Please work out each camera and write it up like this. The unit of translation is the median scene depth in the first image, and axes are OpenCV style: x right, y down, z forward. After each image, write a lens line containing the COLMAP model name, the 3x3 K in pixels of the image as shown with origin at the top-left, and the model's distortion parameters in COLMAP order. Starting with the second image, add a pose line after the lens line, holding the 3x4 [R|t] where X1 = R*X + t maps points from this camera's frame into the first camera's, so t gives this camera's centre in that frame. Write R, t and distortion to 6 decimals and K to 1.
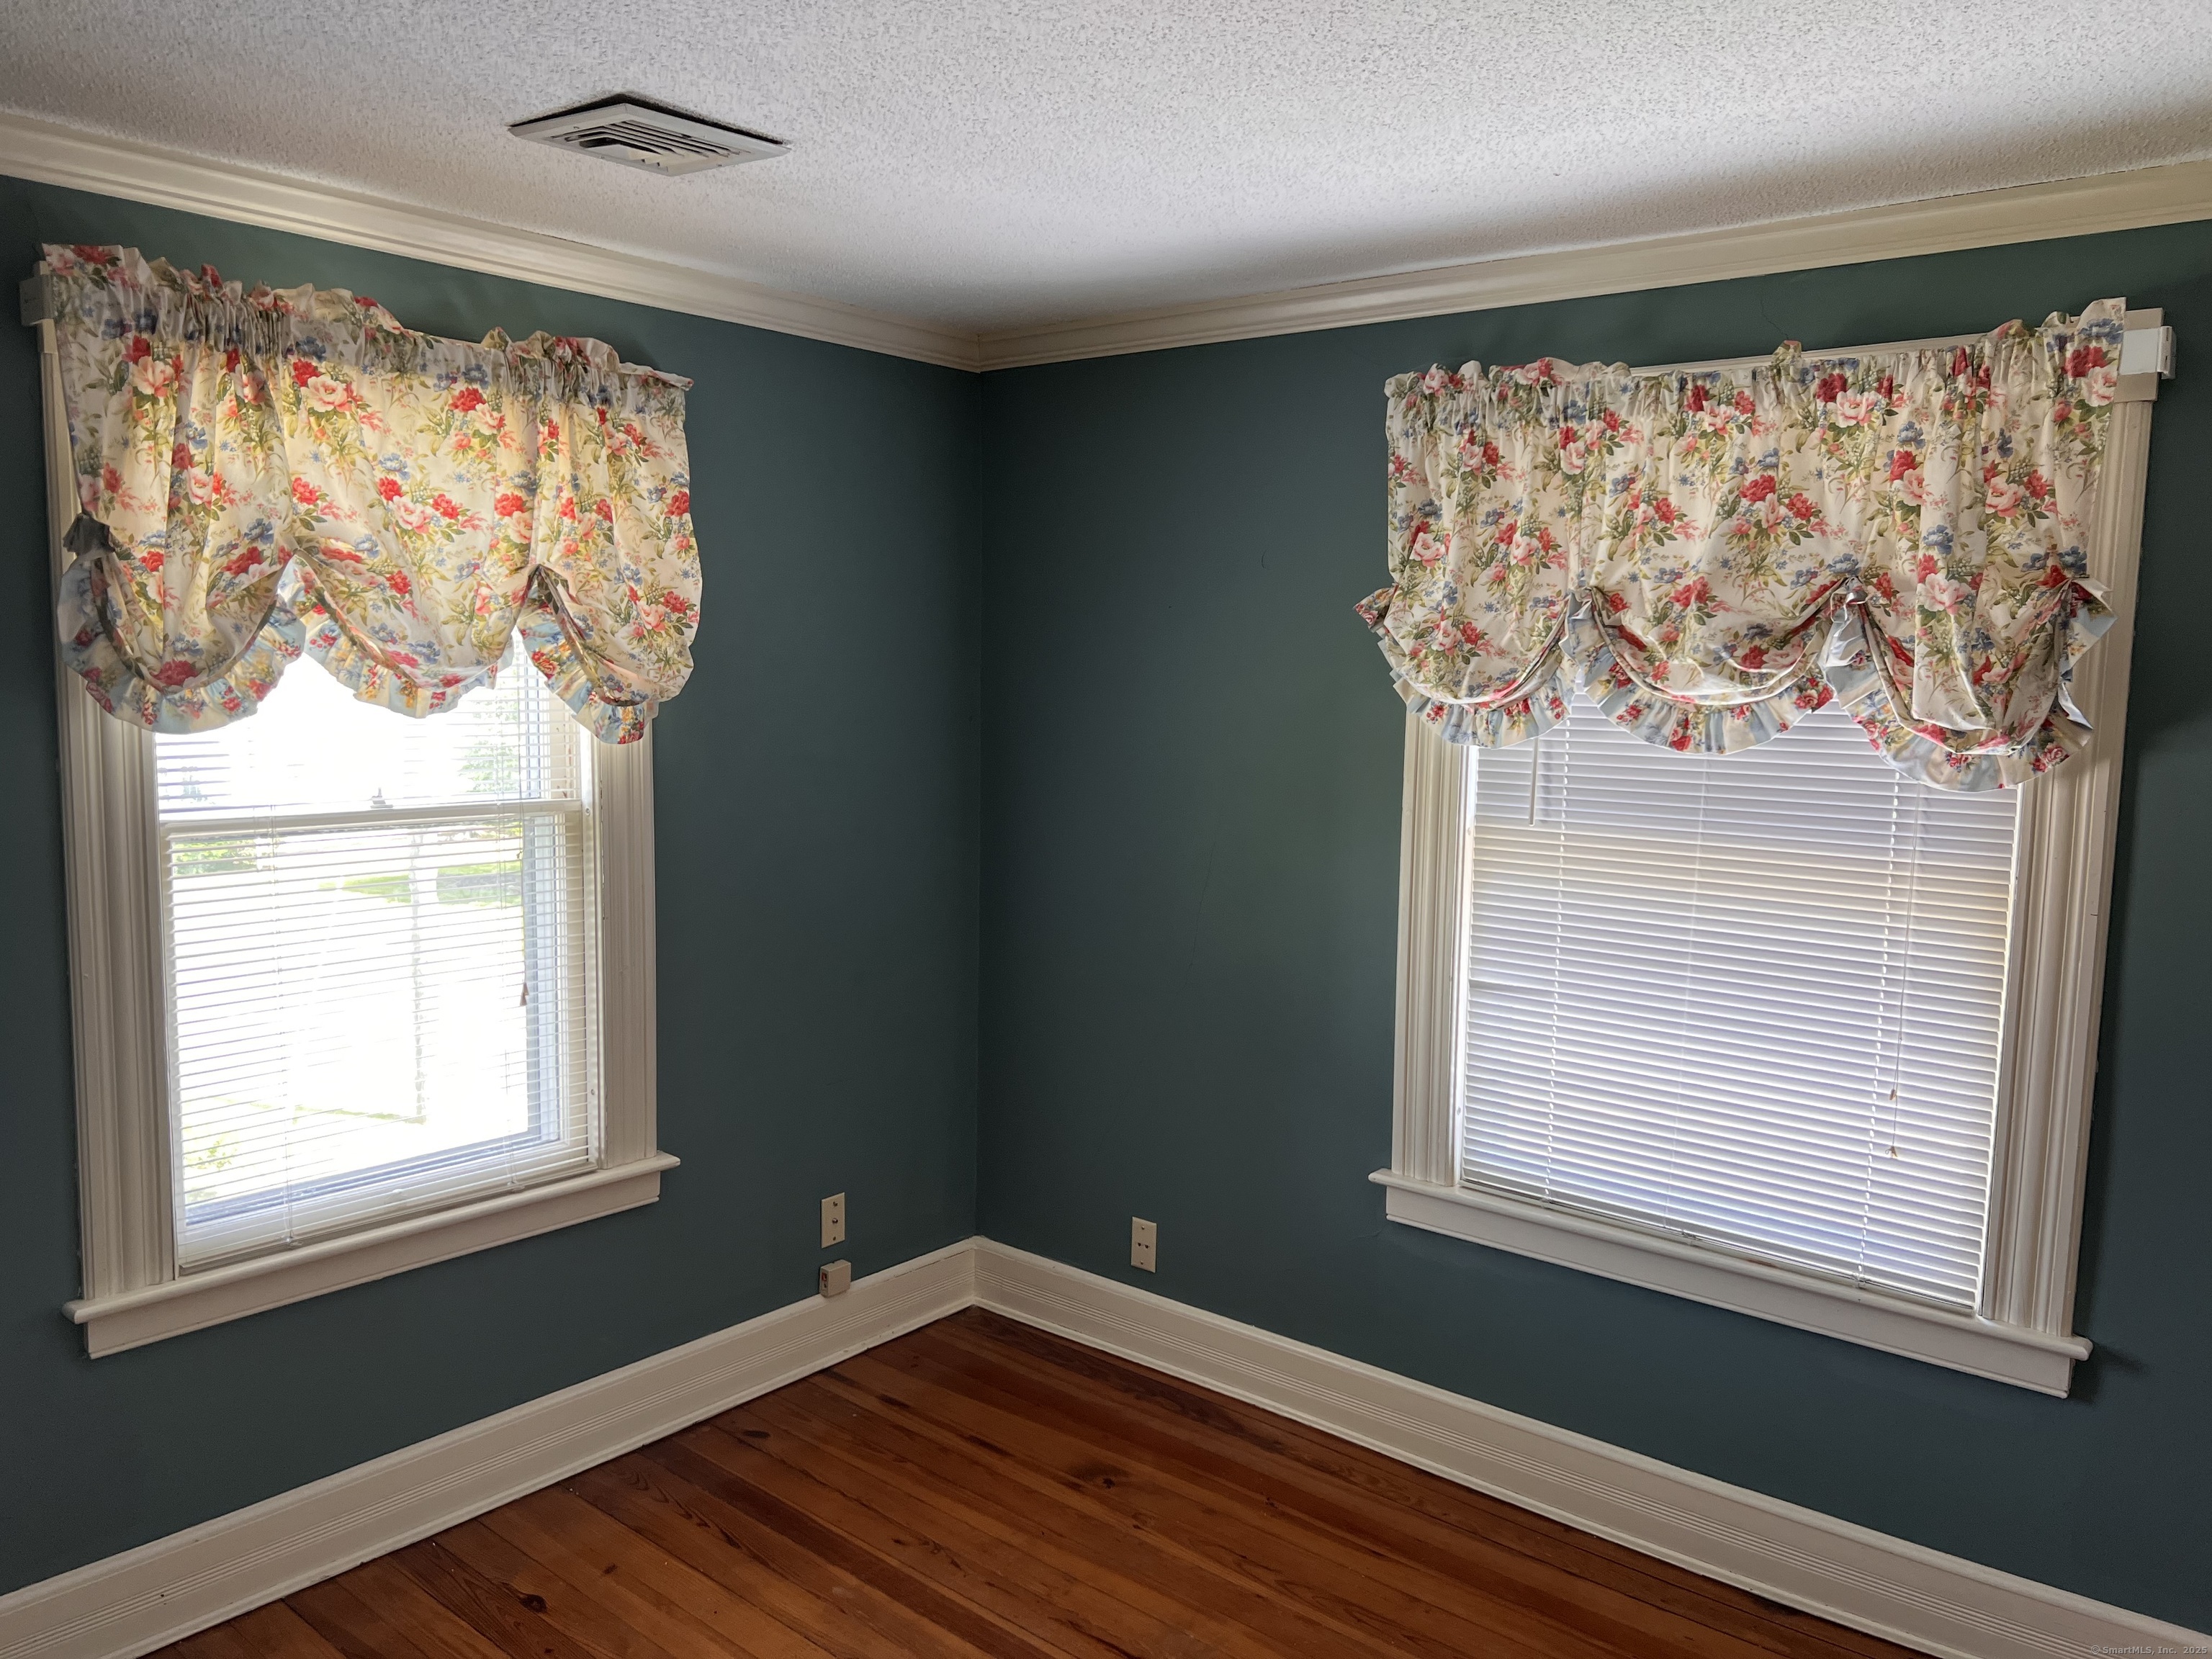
lens RADIAL K [[1654.7, 0, 1116.1], [0, 1654.7, 836.6], [0, 0, 1]] dist [0.028223, -0.027419]
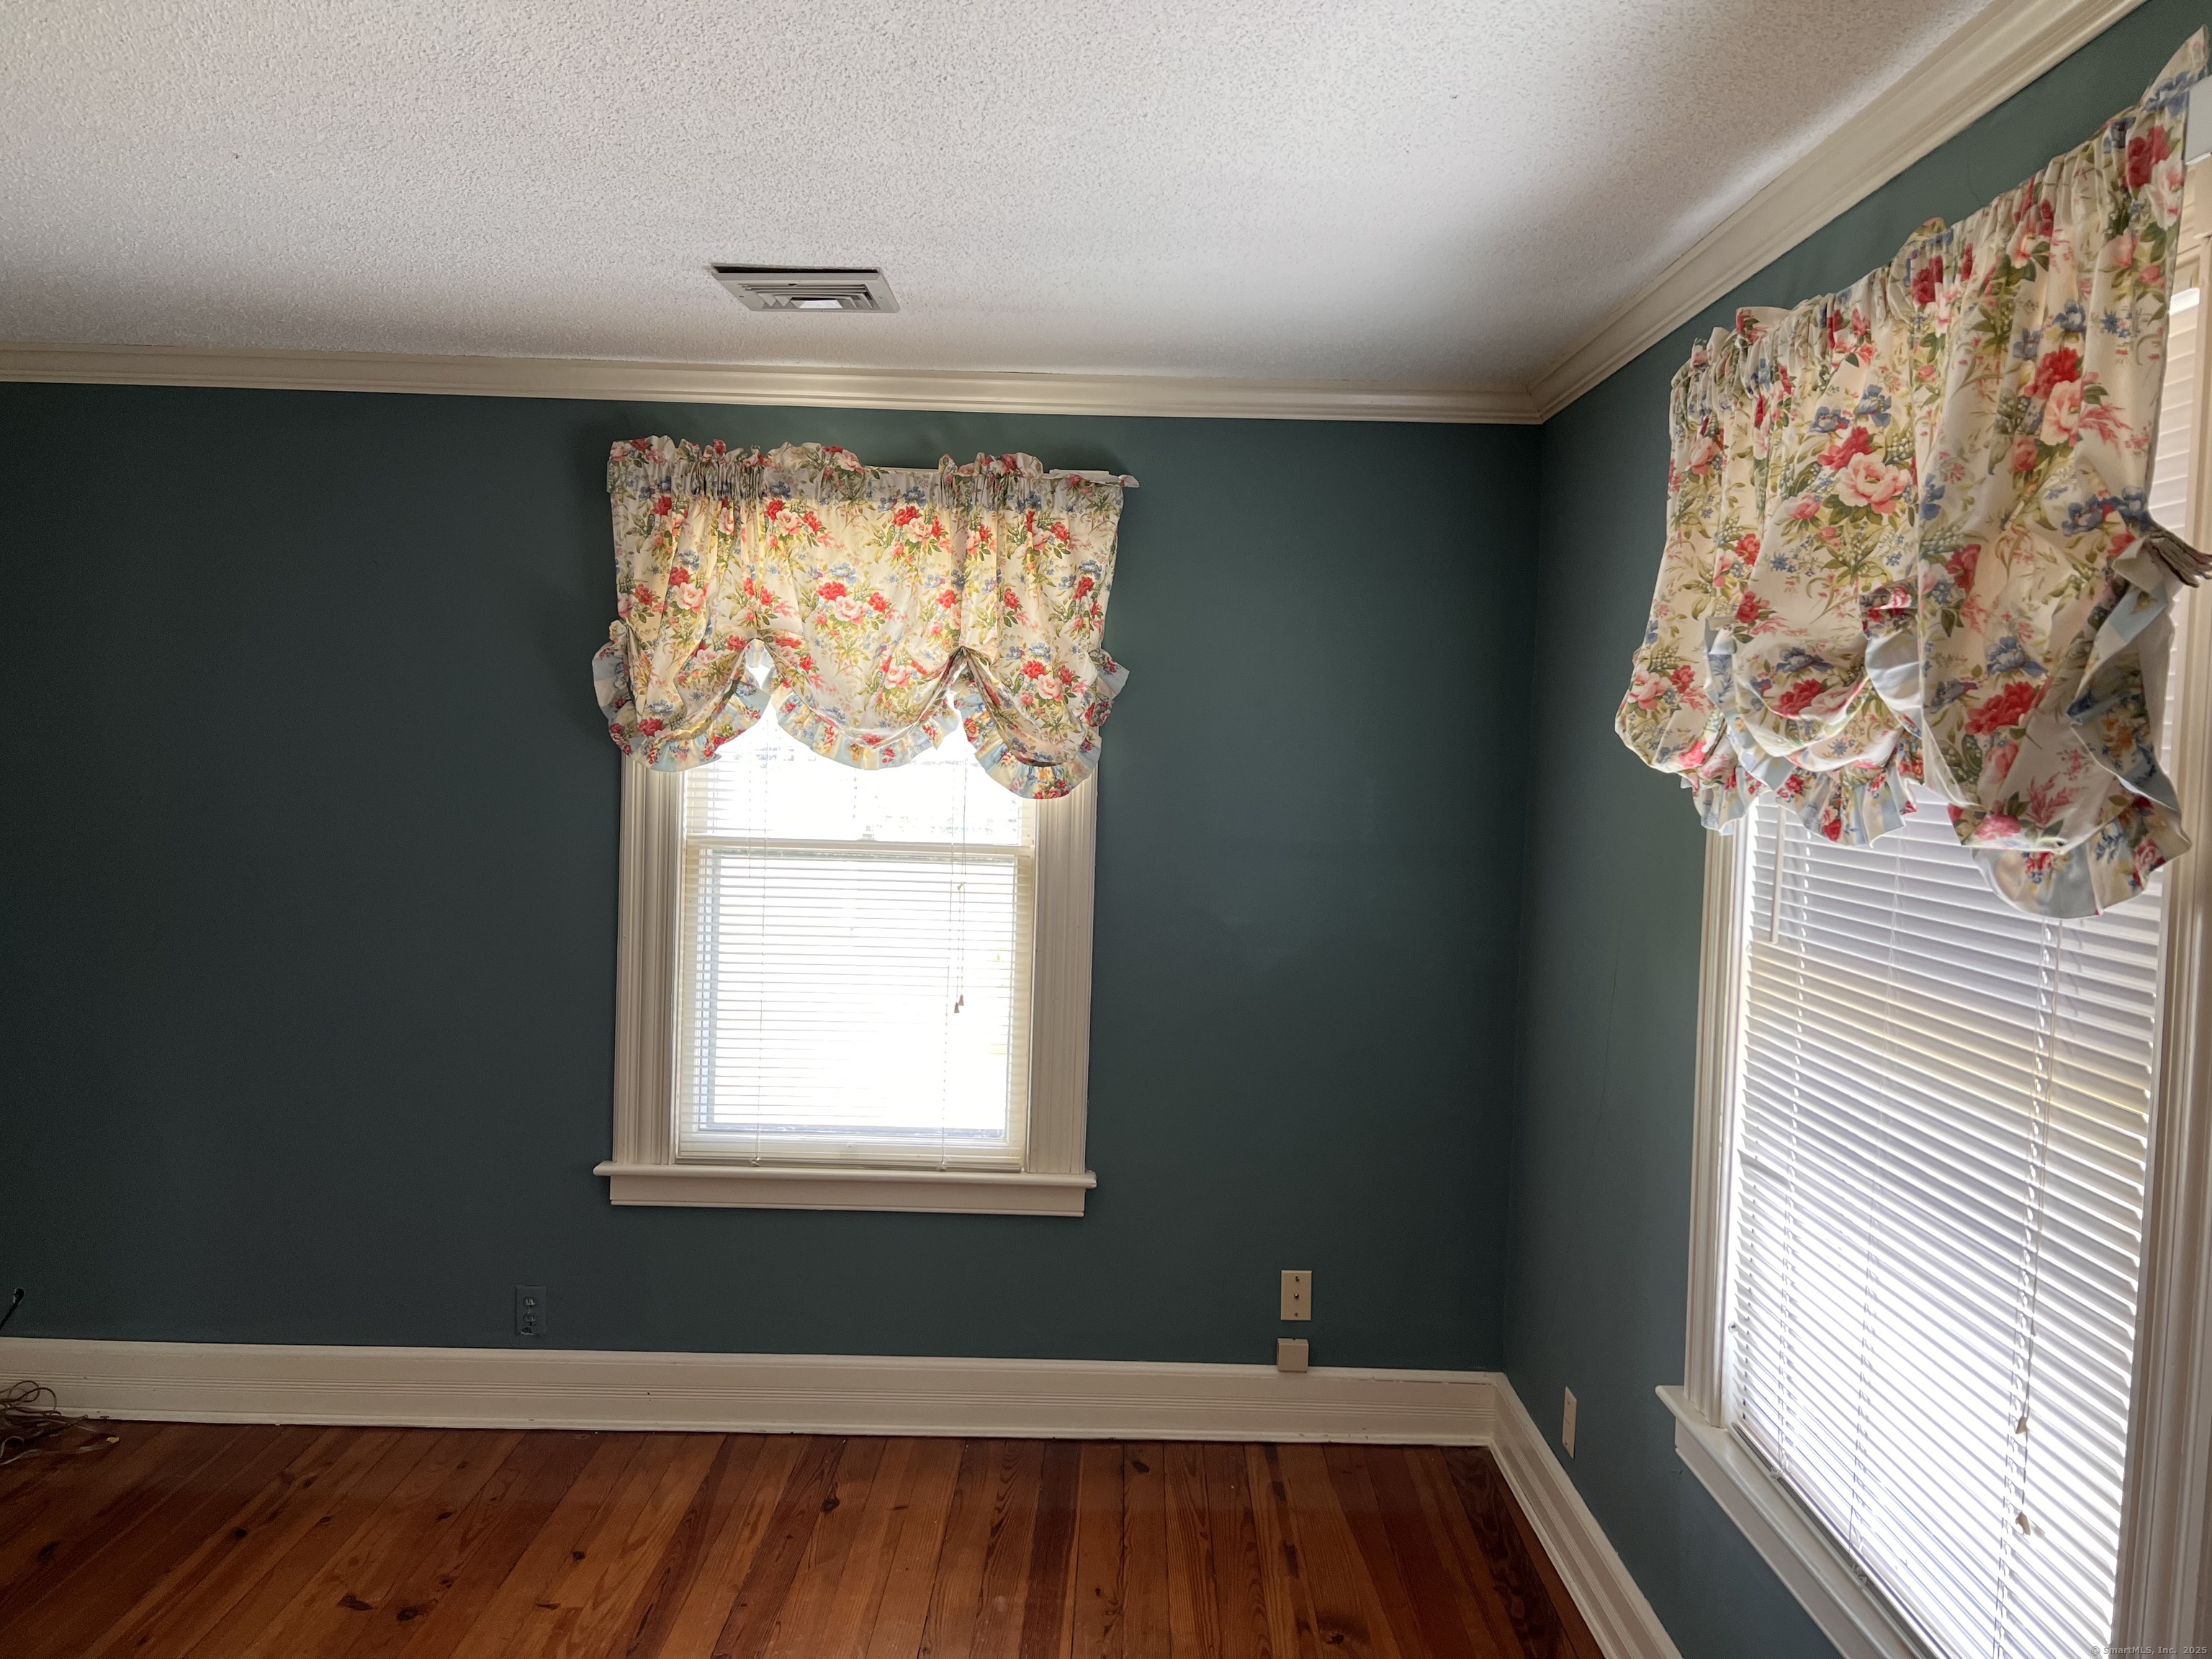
lens RADIAL K [[1671.2, 0, 1134.0], [0, 1671.2, 846.3], [0, 0, 1]] dist [0.090367, -0.135311]
pose [[0.645084, 0.048018, -0.762601, 0.684262], [-0.098955, 0.994869, -0.021062, -0.006510], [0.757677, 0.089050, 0.646526, 0.332571]]
